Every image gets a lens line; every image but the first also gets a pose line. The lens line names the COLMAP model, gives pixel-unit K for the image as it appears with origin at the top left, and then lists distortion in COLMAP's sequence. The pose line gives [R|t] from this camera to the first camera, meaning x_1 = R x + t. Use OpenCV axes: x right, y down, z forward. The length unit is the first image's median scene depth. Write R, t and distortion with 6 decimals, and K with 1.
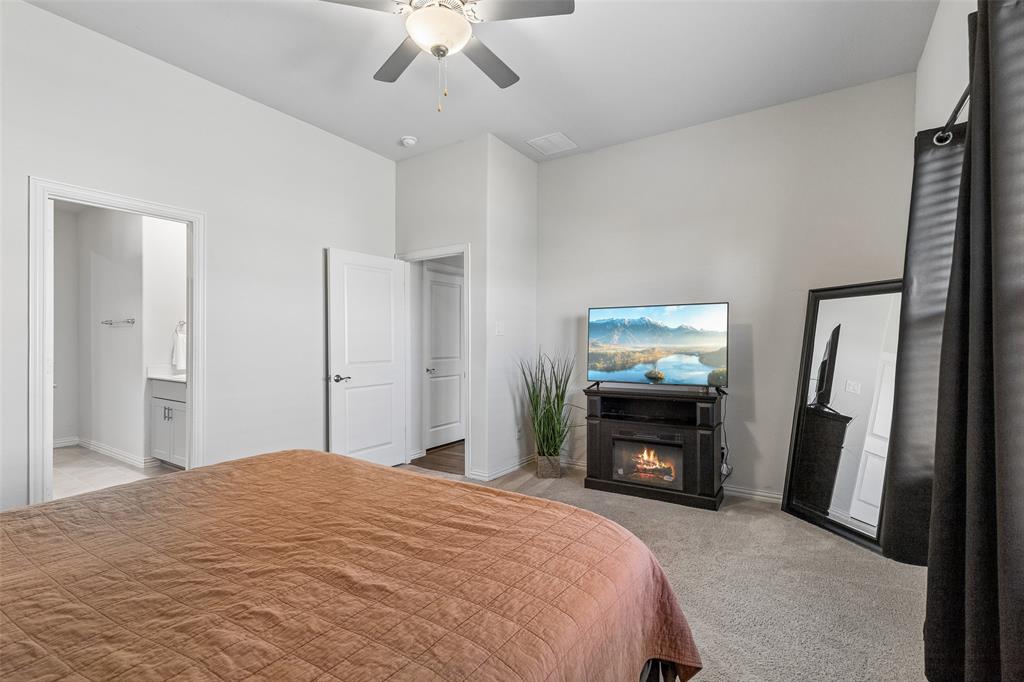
lens RADIAL K [[460.8, 0, 509.1], [0, 460.8, 344.3], [0, 0, 1]] dist [0.009396, -0.001577]
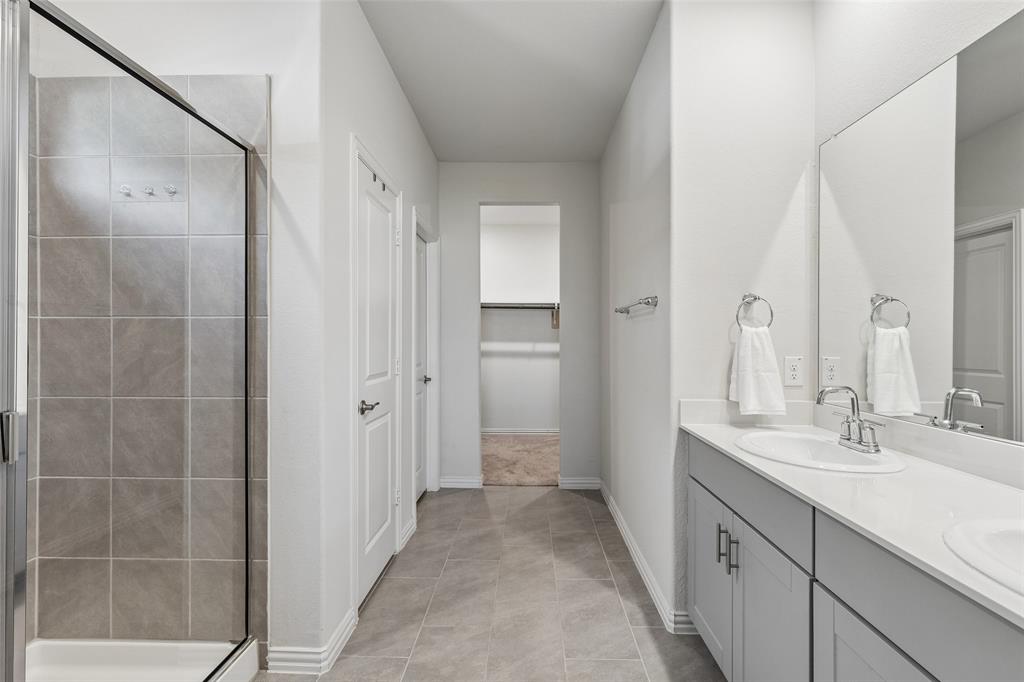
lens RADIAL K [[460.8, 0, 526.1], [0, 460.8, 340.5], [0, 0, 1]] dist [0.009396, -0.001577]
pose [[0.549571, 0.001298, -0.835446, -0.492580], [-0.003903, 0.999992, -0.001013, -0.008604], [0.835438, 0.003817, 0.549572, 0.633960]]
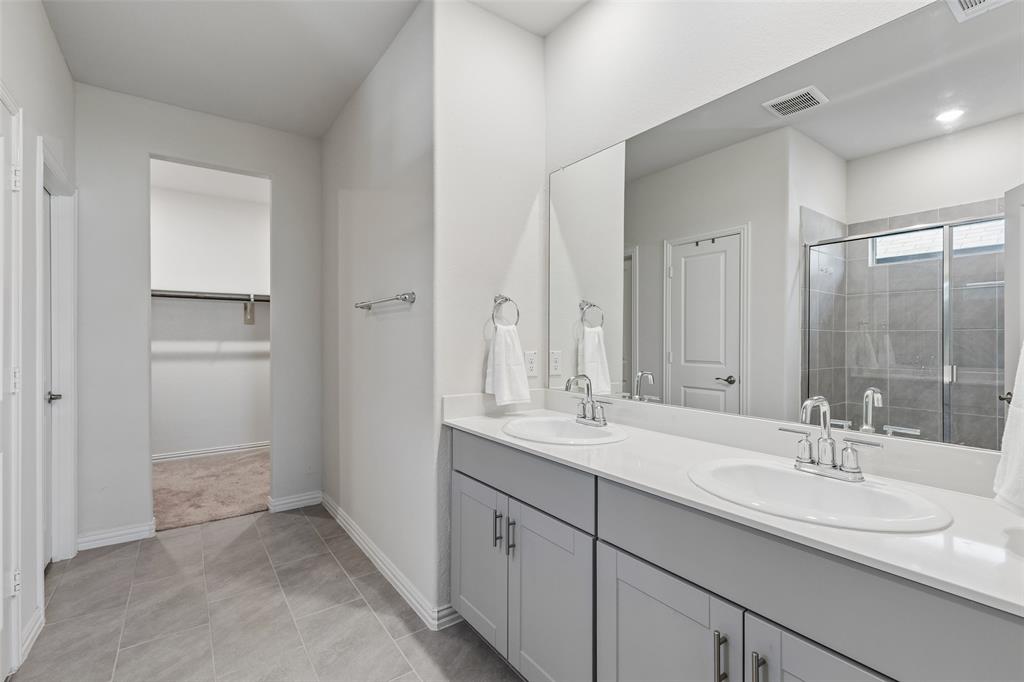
lens RADIAL K [[460.8, 0, 515.4], [0, 460.8, 337.5], [0, 0, 1]] dist [0.009396, -0.001577]
pose [[0.937316, -0.002639, -0.348469, -0.557843], [0.001991, 0.999996, -0.002218, -0.008834], [0.348474, 0.001385, 0.937318, 0.606917]]
